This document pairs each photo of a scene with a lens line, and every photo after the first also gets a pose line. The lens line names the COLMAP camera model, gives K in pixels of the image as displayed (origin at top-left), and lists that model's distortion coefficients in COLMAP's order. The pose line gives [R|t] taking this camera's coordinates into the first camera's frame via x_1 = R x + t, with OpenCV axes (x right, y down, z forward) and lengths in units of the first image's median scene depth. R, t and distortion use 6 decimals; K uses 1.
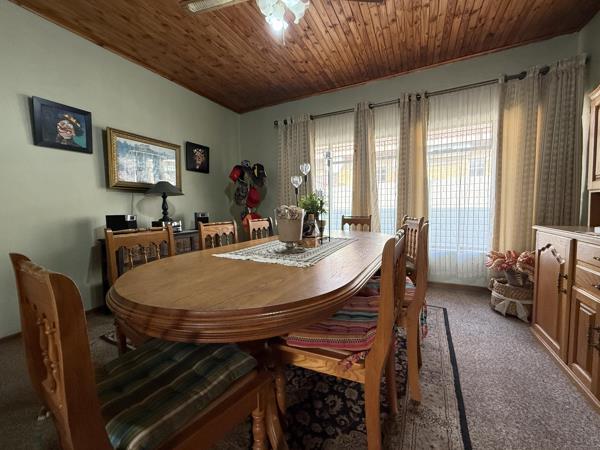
lens RADIAL K [[240.6, 0, 299.0], [0, 240.6, 225.1], [0, 0, 1]] dist [-0.000376, -0.000138]
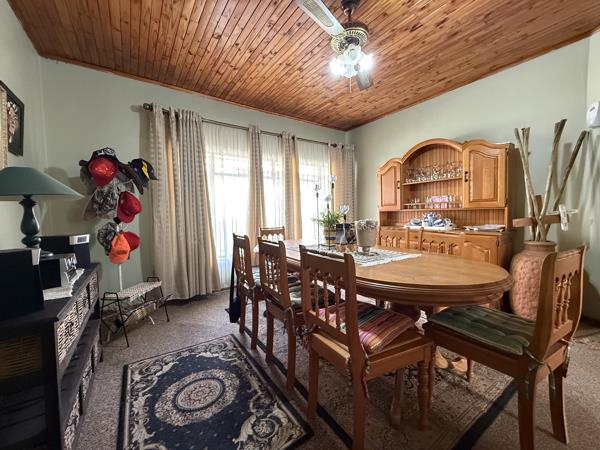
lens RADIAL K [[240.6, 0, 299.0], [0, 240.6, 225.1], [0, 0, 1]] dist [-0.000376, -0.000138]
pose [[0.468058, -0.037024, 0.882922, -0.686463], [0.084798, 0.996393, -0.003171, -0.035433], [-0.879620, 0.076354, 0.469510, 0.361395]]
